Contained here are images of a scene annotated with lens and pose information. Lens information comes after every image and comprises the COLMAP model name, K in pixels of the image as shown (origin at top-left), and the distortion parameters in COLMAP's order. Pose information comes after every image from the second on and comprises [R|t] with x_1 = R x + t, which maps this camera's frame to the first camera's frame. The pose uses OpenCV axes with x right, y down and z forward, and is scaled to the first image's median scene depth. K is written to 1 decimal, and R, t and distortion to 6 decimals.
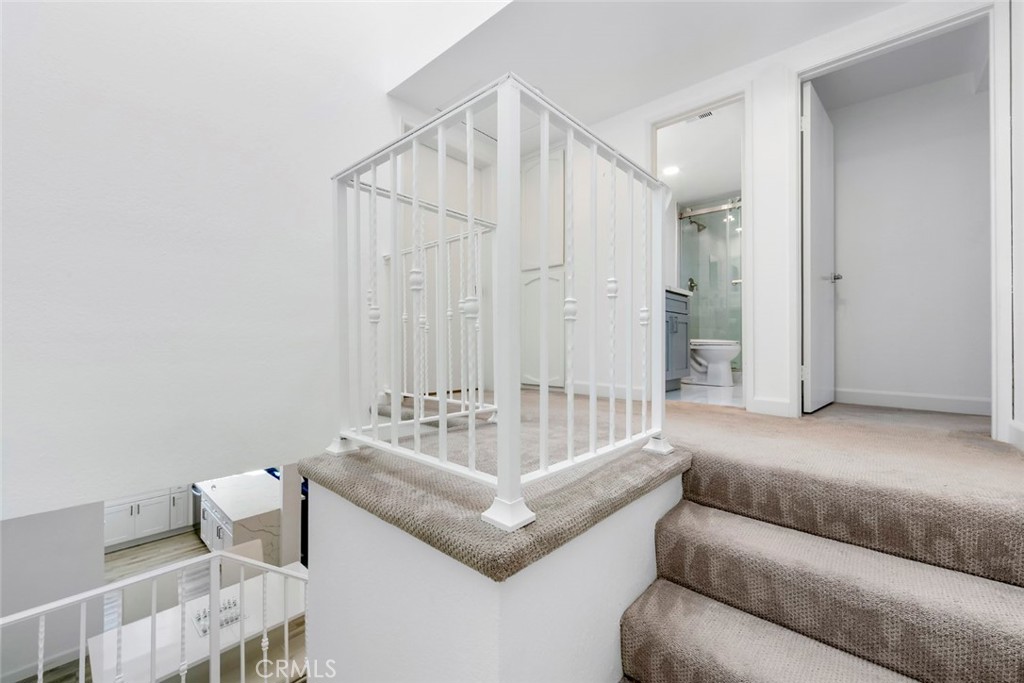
lens RADIAL K [[414.3, 0, 509.3], [0, 414.3, 343.4], [0, 0, 1]] dist [0.002417, -0.000034]
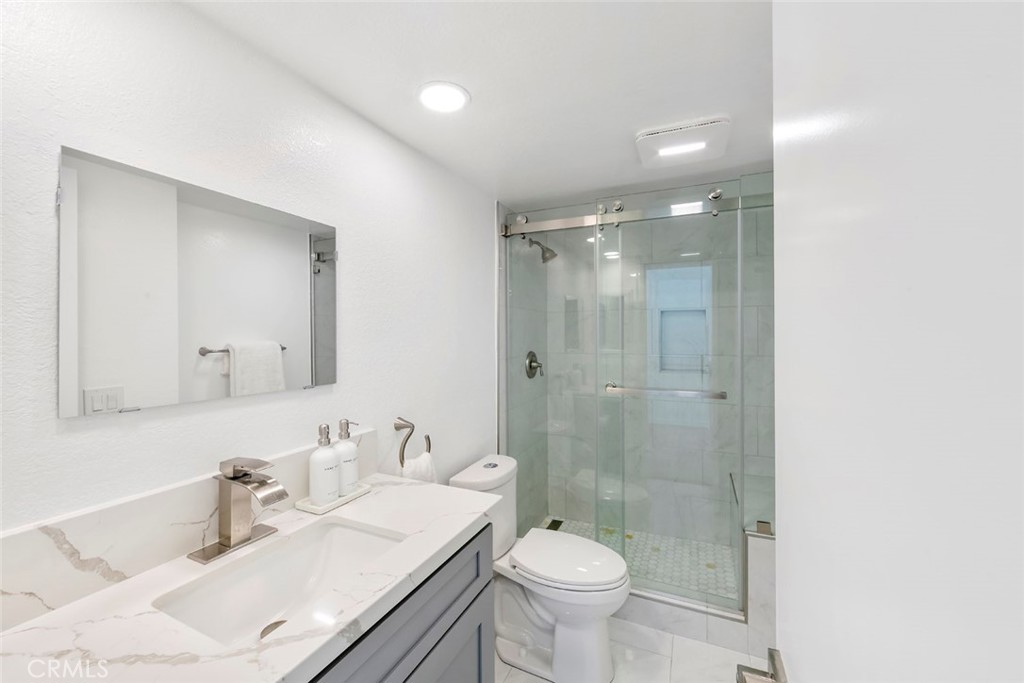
lens RADIAL K [[414.3, 0, 507.6], [0, 414.3, 337.7], [0, 0, 1]] dist [0.002417, -0.000034]
pose [[0.958242, -0.012702, 0.285677, 0.265580], [0.010940, 0.999910, 0.007762, -0.180162], [-0.285750, -0.004313, 0.958294, 0.518588]]
